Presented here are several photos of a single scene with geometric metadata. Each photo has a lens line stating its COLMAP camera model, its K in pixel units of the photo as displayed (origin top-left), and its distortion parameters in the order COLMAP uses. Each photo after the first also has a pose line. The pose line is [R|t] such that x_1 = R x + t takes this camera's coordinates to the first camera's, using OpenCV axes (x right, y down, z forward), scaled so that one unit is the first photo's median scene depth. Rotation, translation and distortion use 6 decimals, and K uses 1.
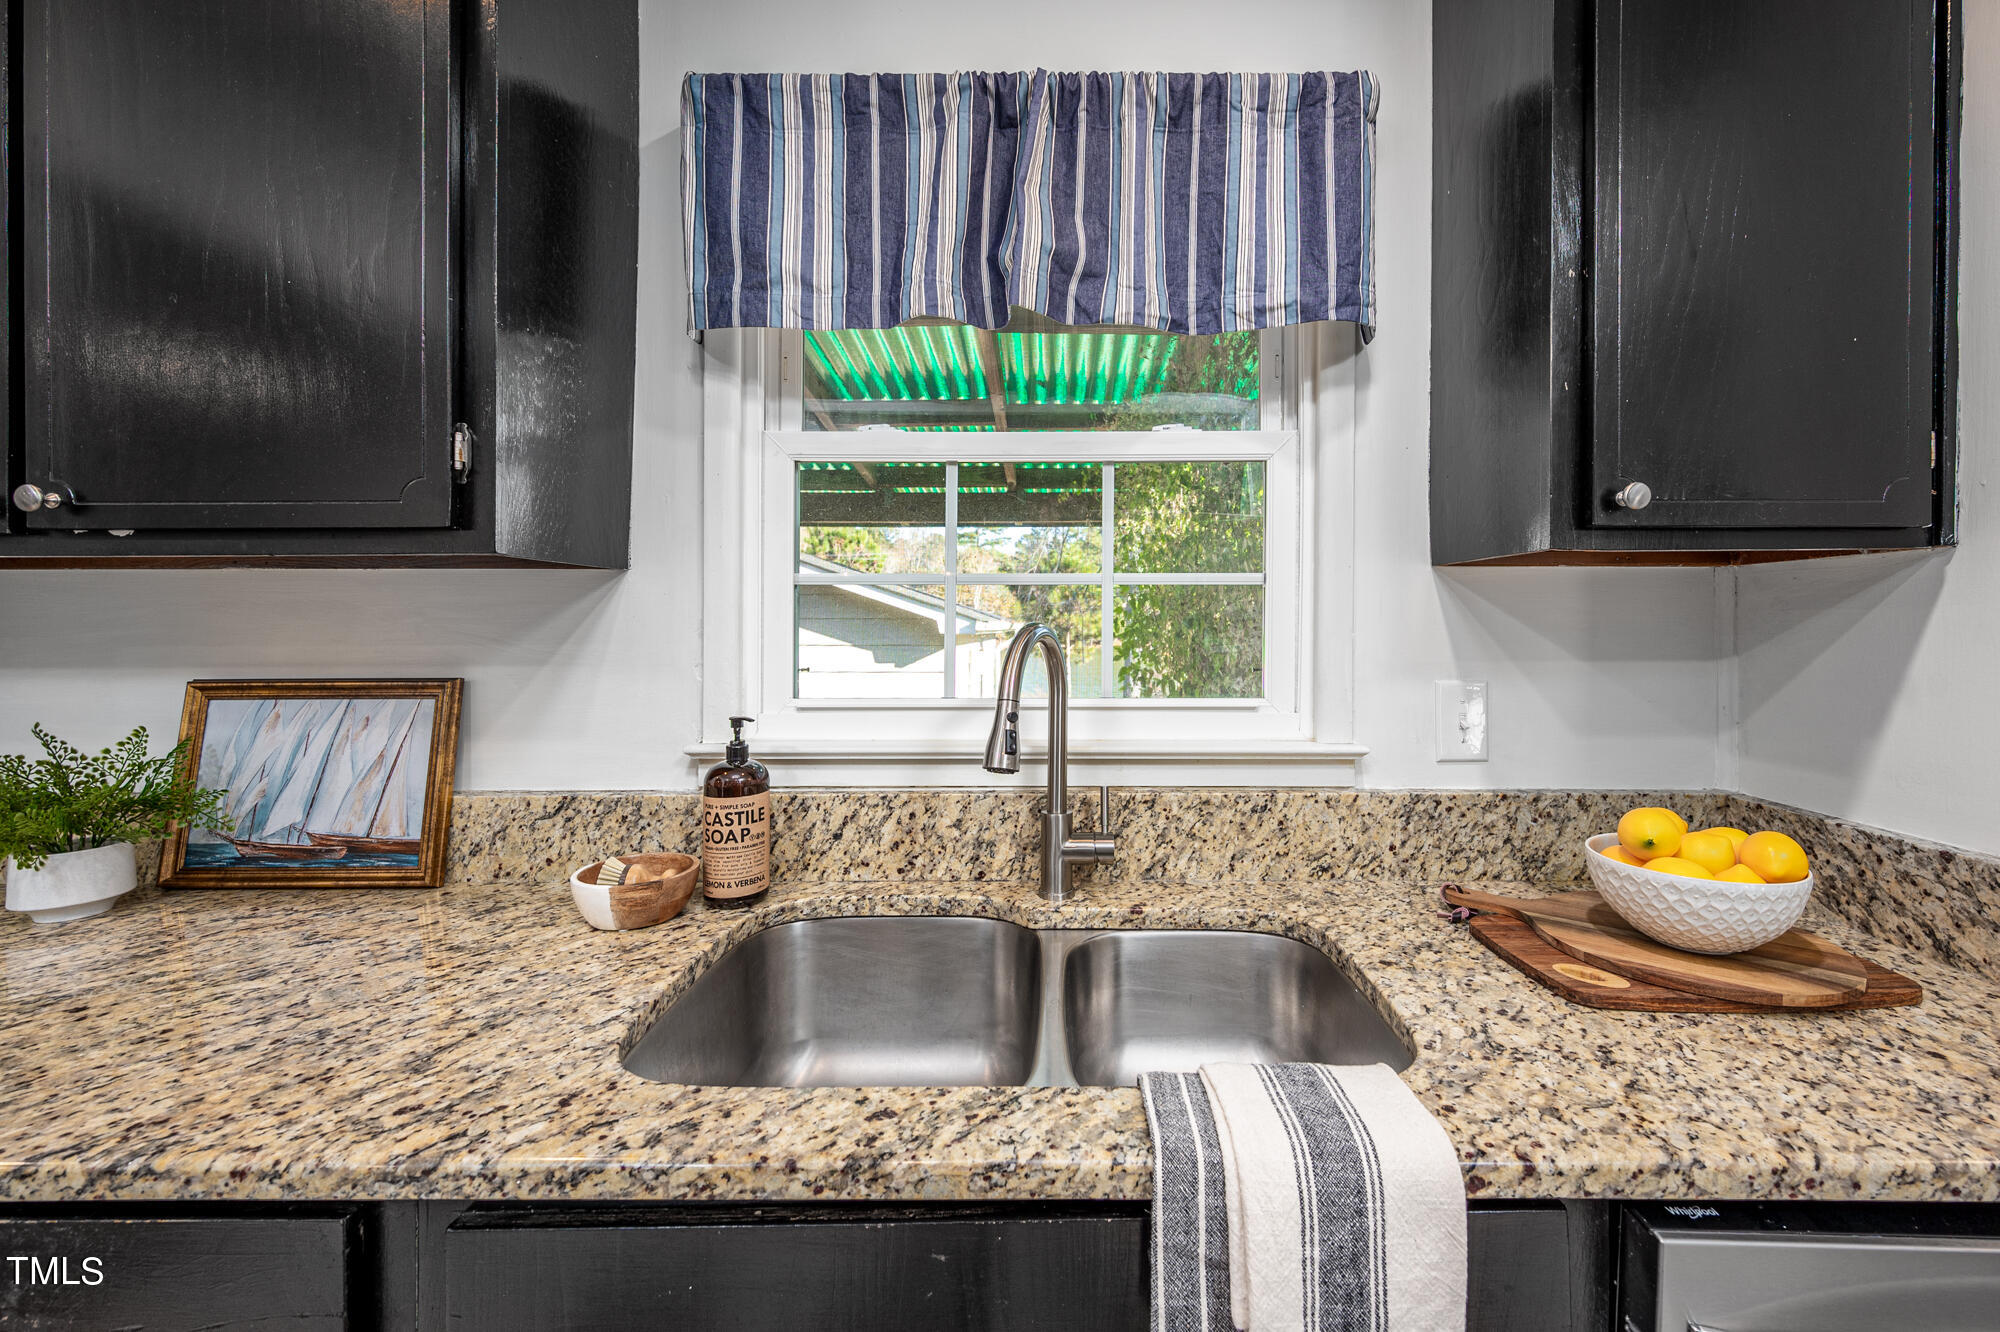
lens RADIAL K [[816.5, 0, 1052.5], [0, 816.5, 617.1], [0, 0, 1]] dist [0.001500, -0.000802]
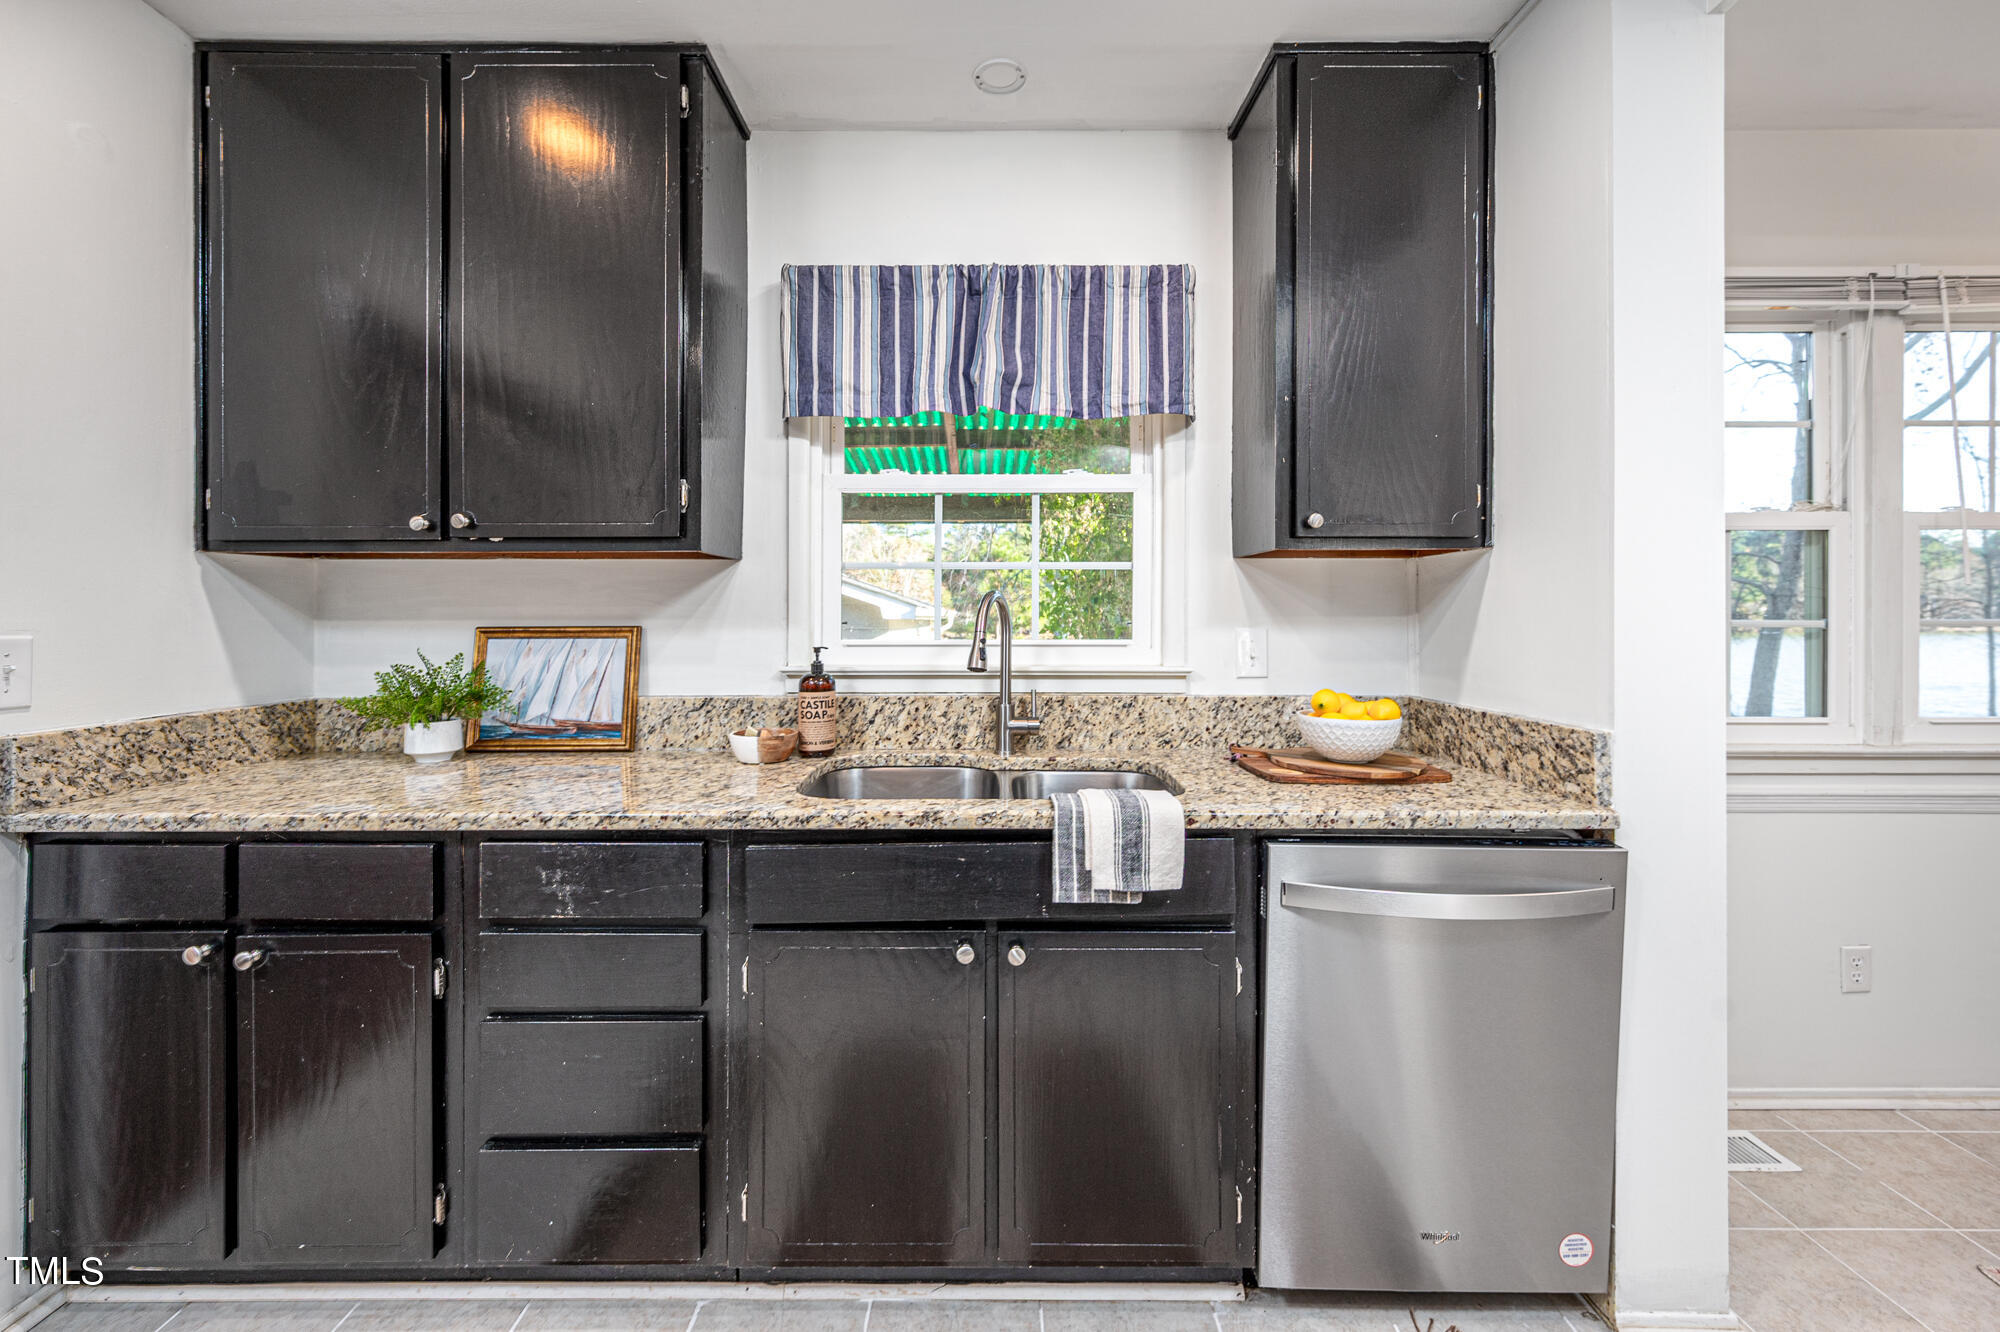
lens RADIAL K [[816.5, 0, 991.3], [0, 816.5, 611.2], [0, 0, 1]] dist [0.001500, -0.000802]
pose [[0.999930, -0.000167, 0.011851, -0.041732], [0.000106, 0.999987, 0.005128, 0.037348], [-0.011852, -0.005126, 0.999917, -0.663215]]
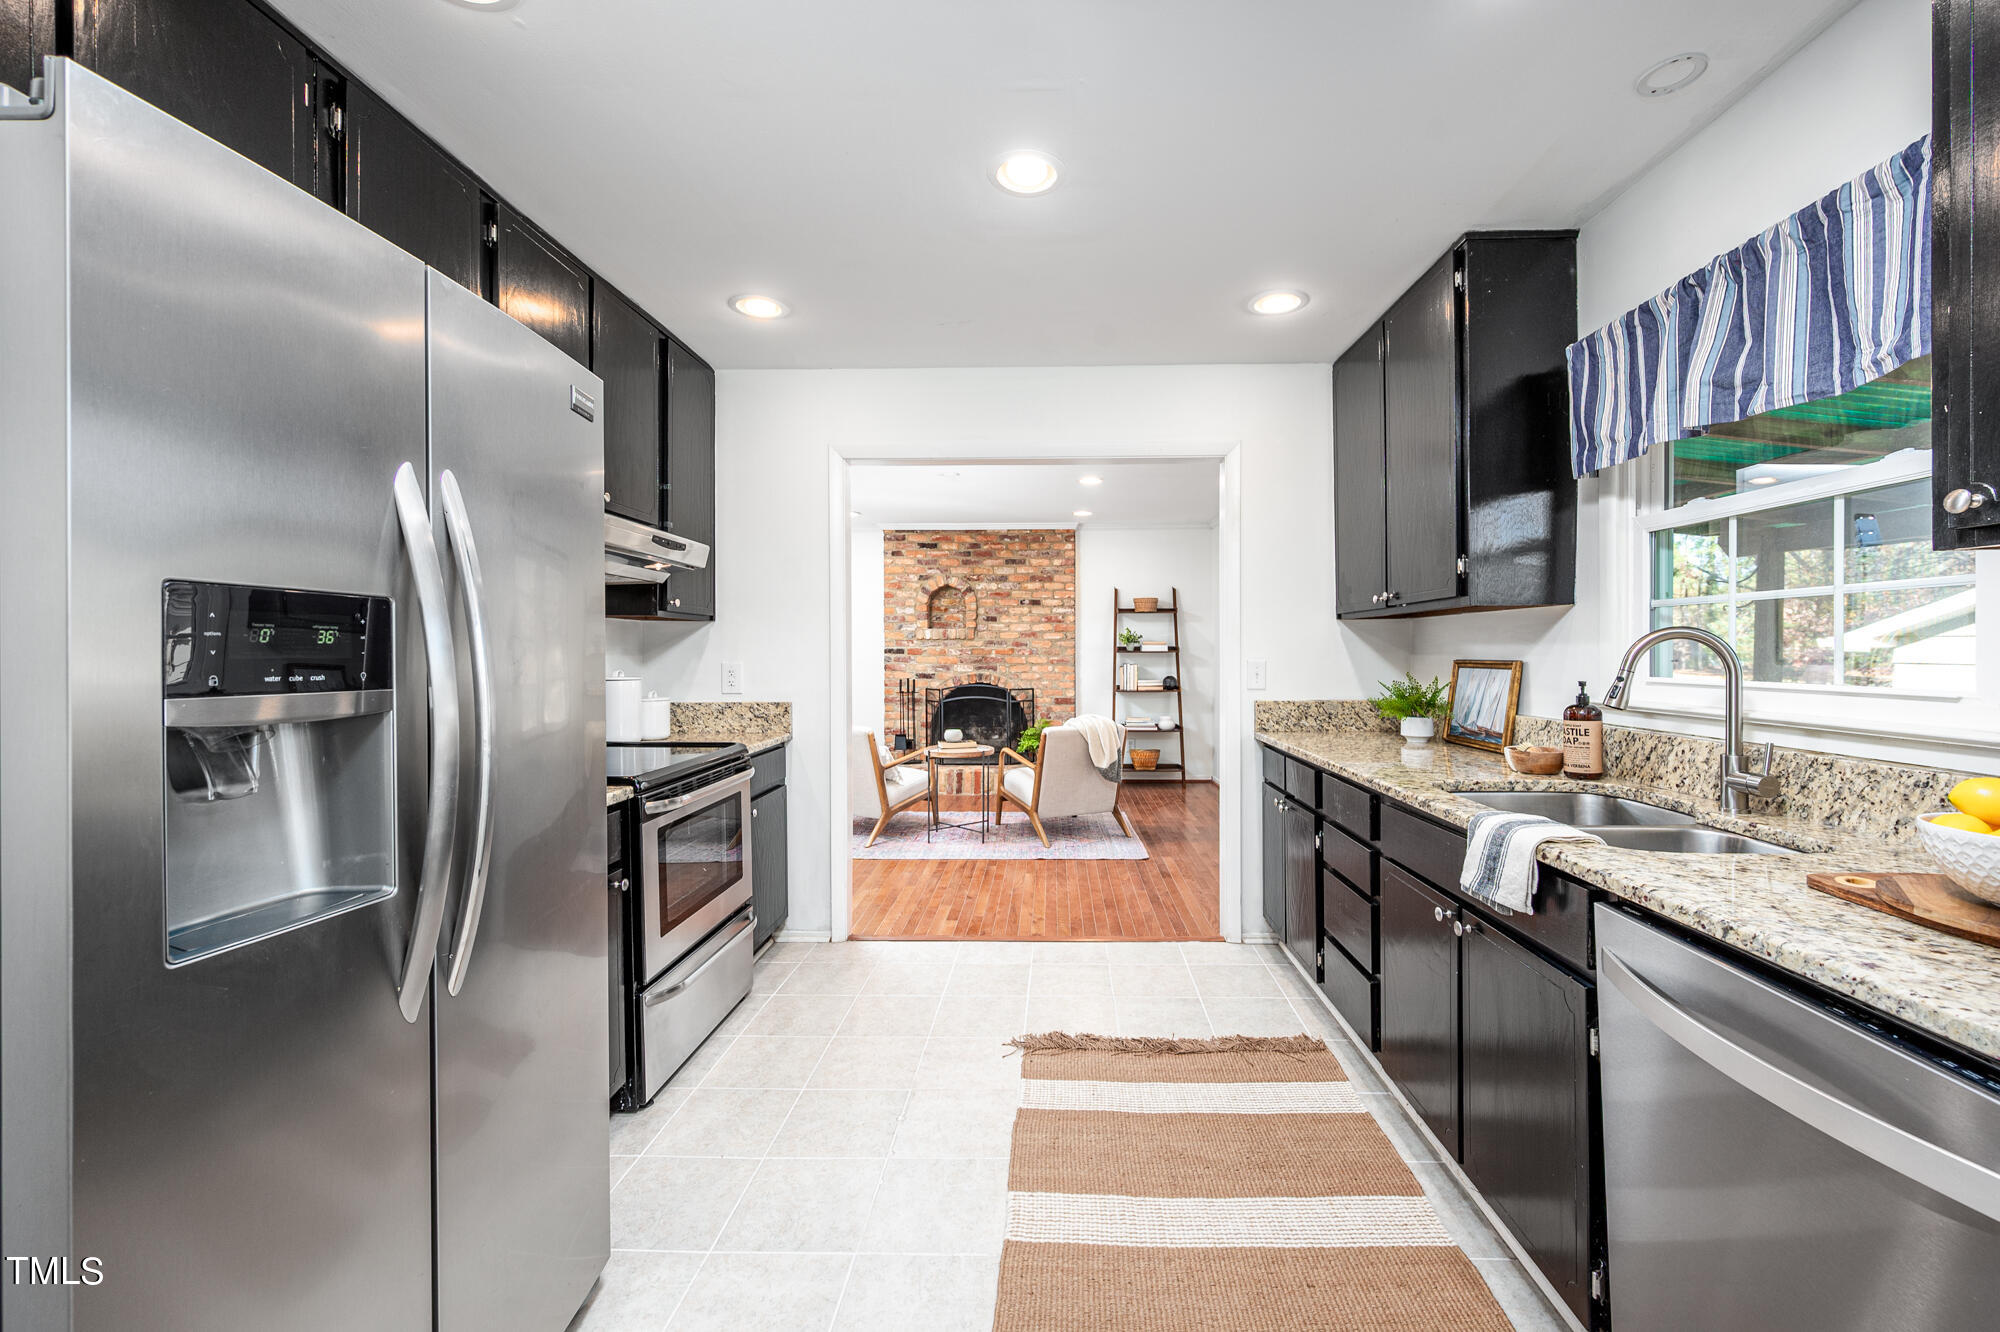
lens RADIAL K [[816.5, 0, 1043.0], [0, 816.5, 659.2], [0, 0, 1]] dist [0.001500, -0.000802]
pose [[-0.013108, 0.010268, -0.999861, 1.448769], [0.008637, 0.999911, 0.010156, 0.039293], [0.999877, -0.008503, -0.013196, -0.214151]]
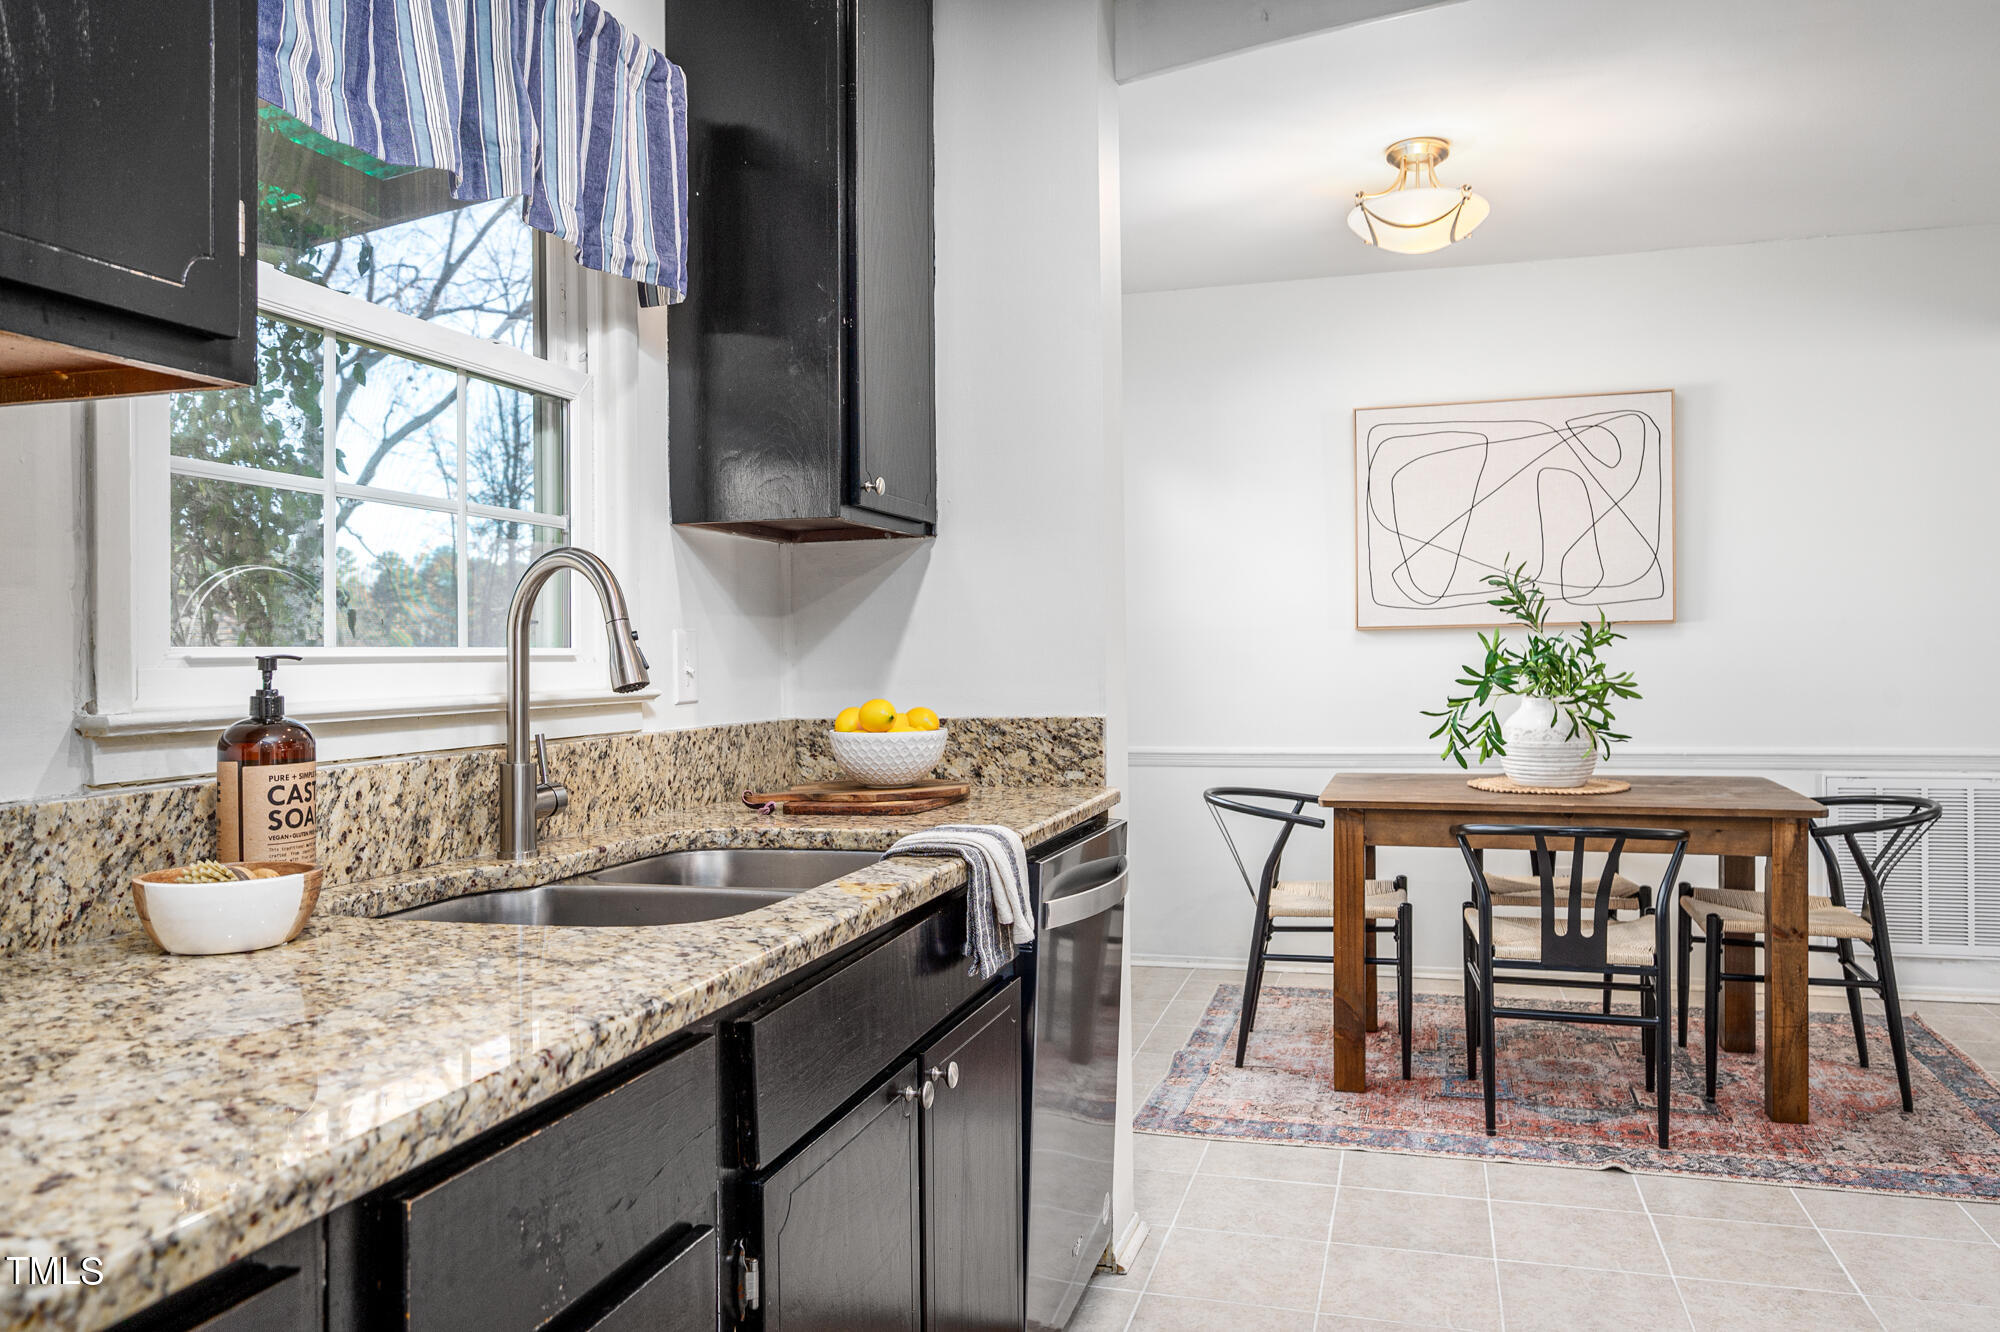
lens RADIAL K [[1425.8, 0, 1016.5], [0, 1425.8, 687.4], [0, 0, 1]] dist [-0.006910, 0.003495]
pose [[0.268195, -0.025877, 0.963017, -1.315827], [0.010889, 0.999657, 0.023829, 0.120277], [-0.963303, 0.004096, 0.268385, 0.052281]]
